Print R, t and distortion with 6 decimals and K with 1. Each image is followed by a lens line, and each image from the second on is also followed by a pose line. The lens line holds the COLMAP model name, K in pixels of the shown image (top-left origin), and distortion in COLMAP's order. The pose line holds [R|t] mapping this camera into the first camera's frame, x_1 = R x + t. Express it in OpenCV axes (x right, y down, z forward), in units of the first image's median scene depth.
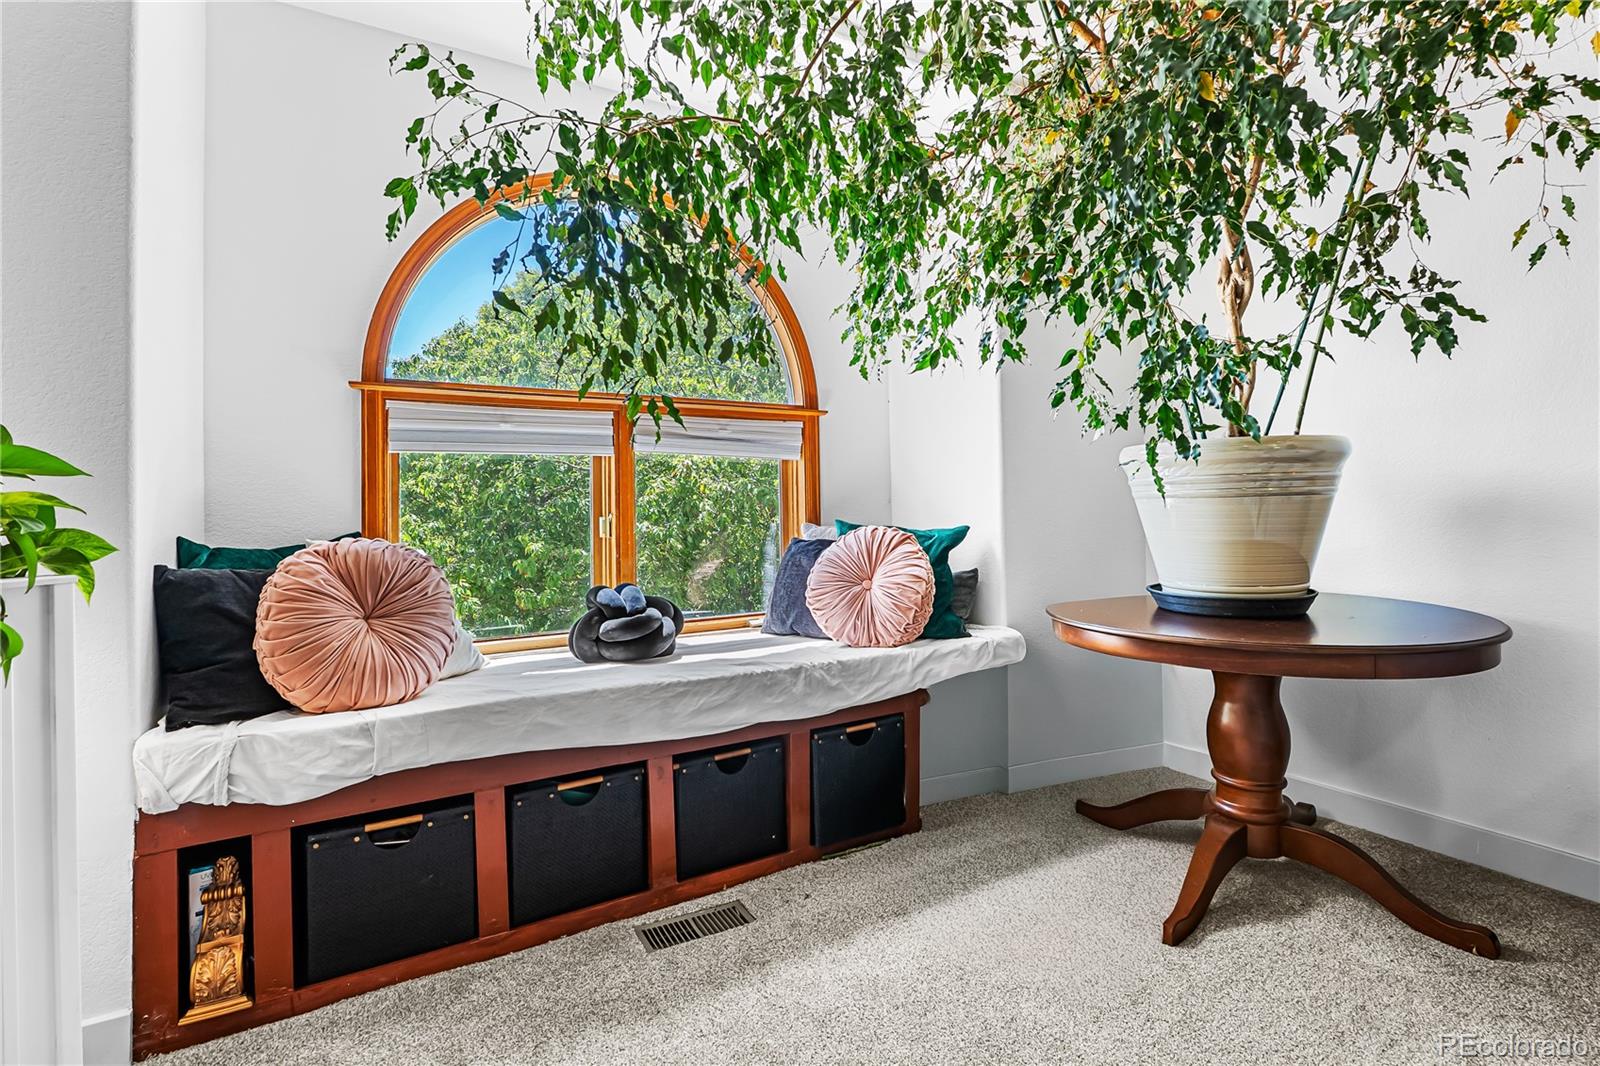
lens RADIAL K [[736.6, 0, 803.9], [0, 736.6, 497.1], [0, 0, 1]] dist [-0.013121, -0.000008]
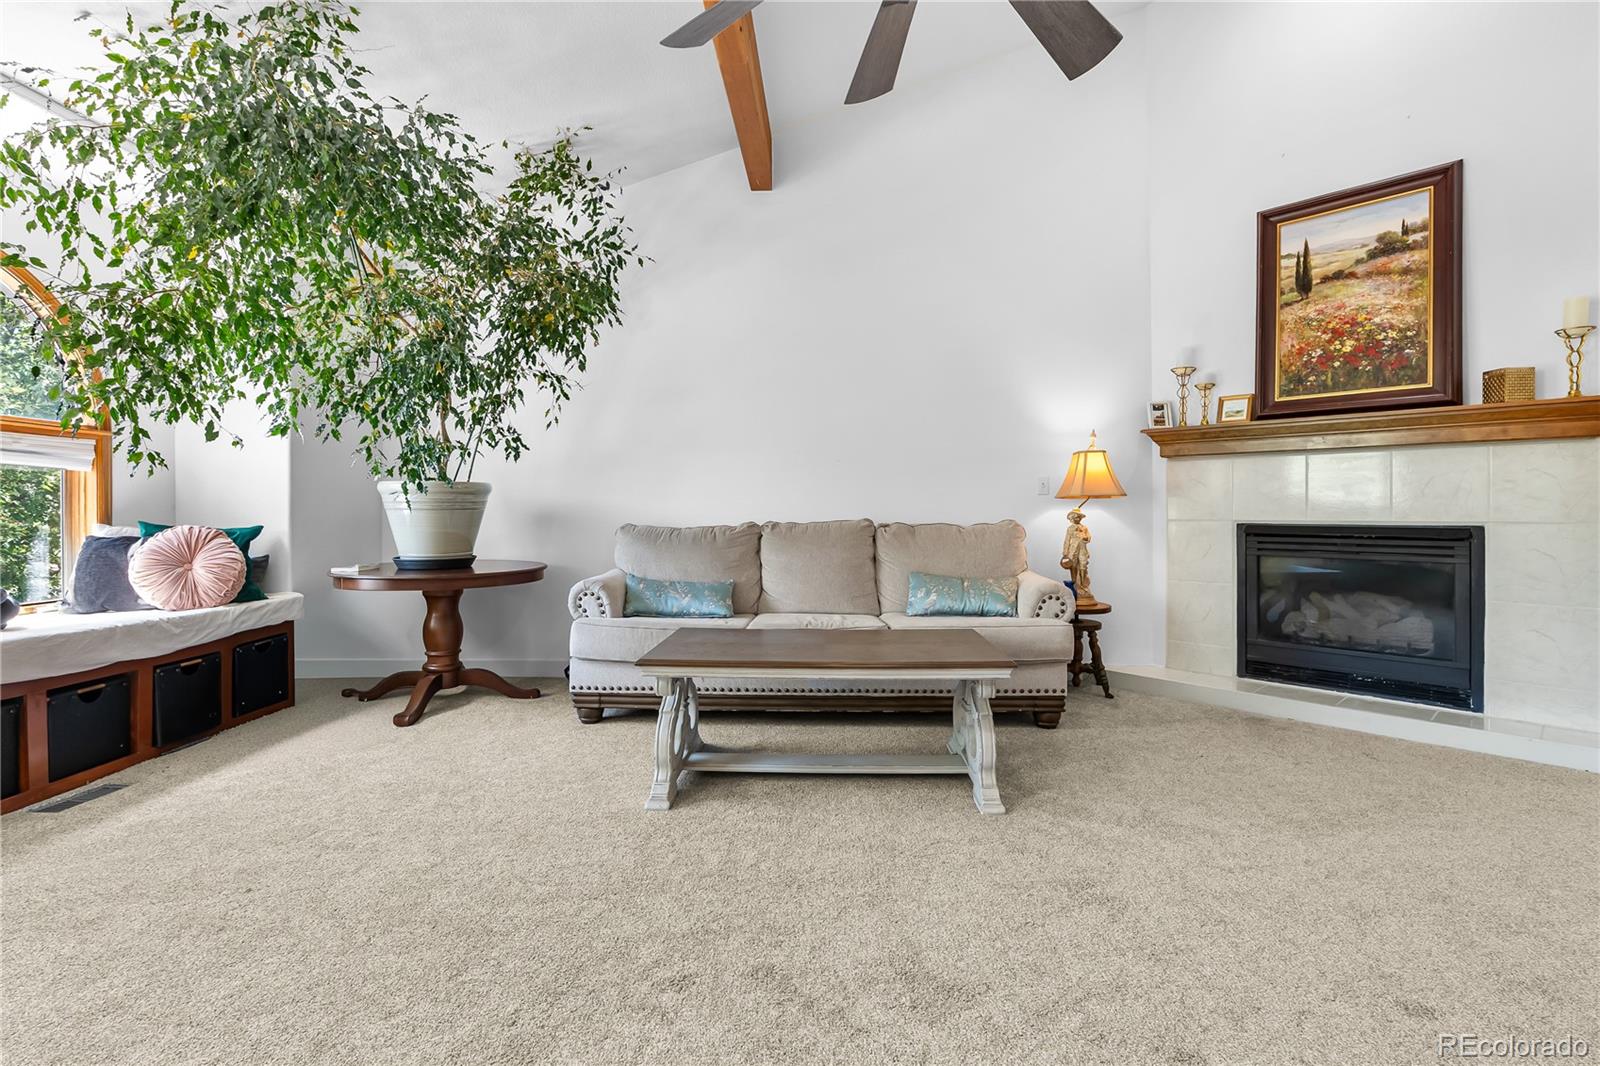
lens RADIAL K [[730.6, 0, 805.6], [0, 730.6, 511.6], [0, 0, 1]] dist [-0.013196, 0.000449]
pose [[0.530556, 0.015802, 0.847502, -0.596537], [-0.022302, 0.999740, -0.004678, -0.008457], [-0.847356, -0.016419, 0.530771, -0.948478]]
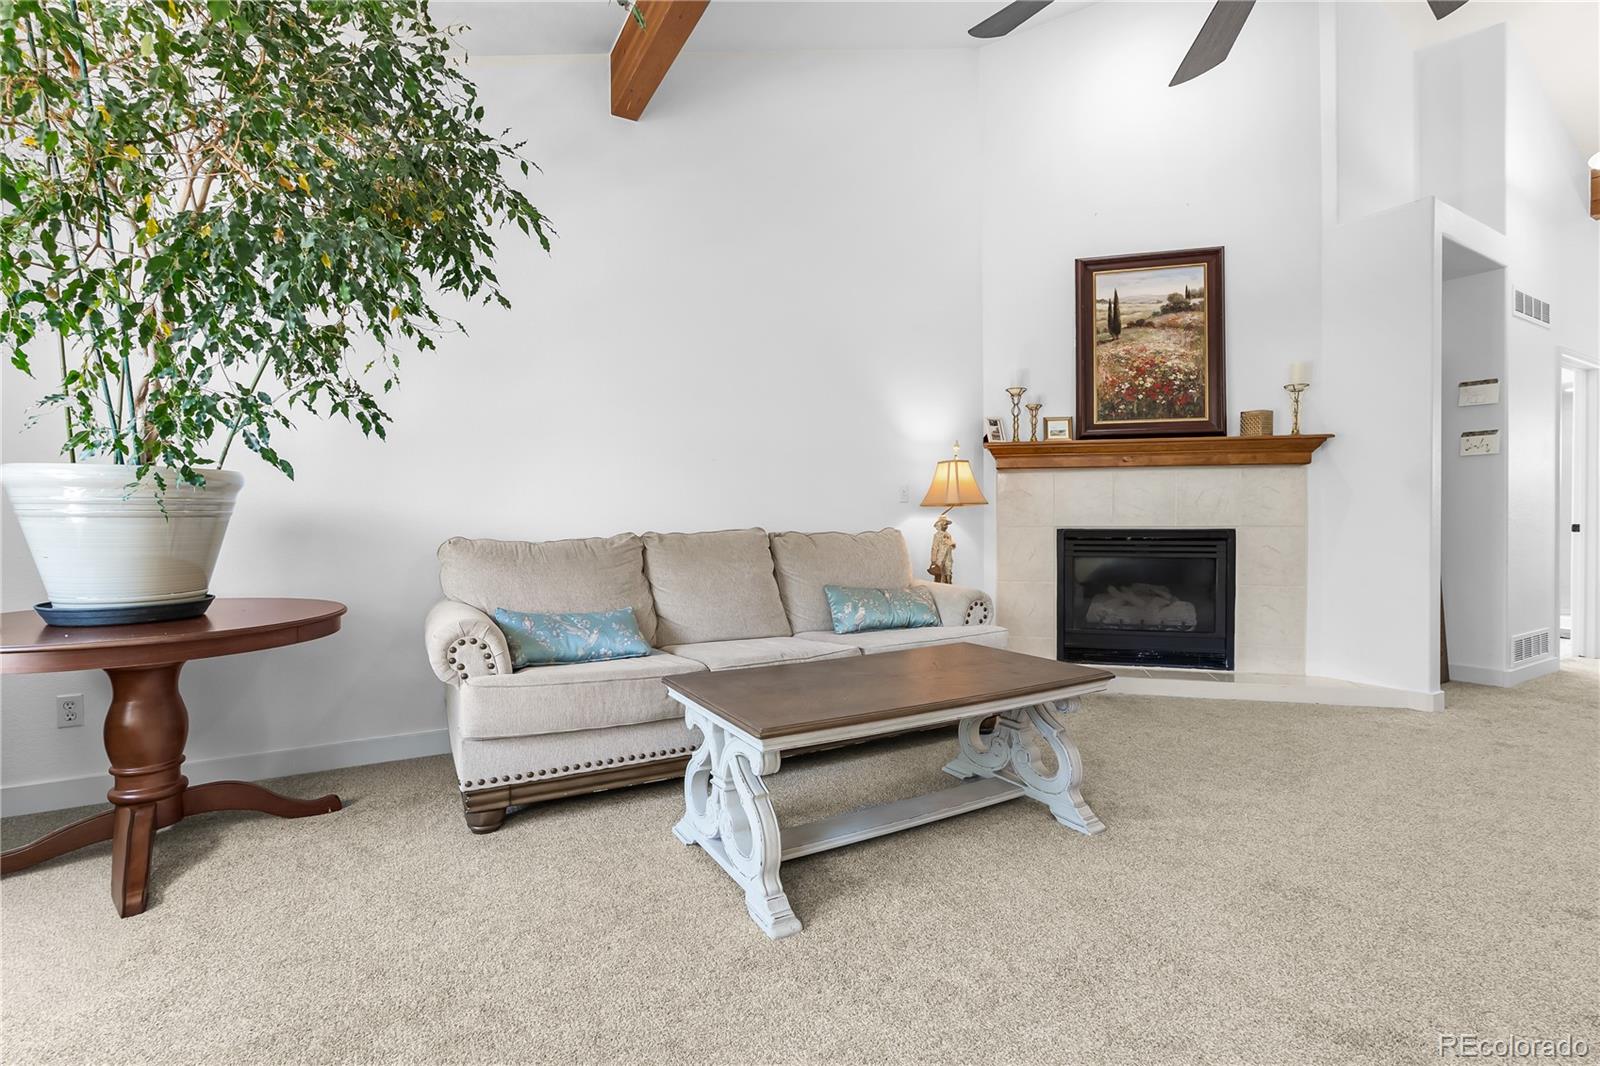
lens RADIAL K [[726.7, 0, 804.8], [0, 726.7, 531.3], [0, 0, 1]] dist [-0.013976, 0.000225]
pose [[0.003157, 0.001657, 0.999994, -0.552841], [-0.012993, 0.999914, -0.001616, 0.011075], [-0.999911, -0.012988, 0.003178, -0.019837]]
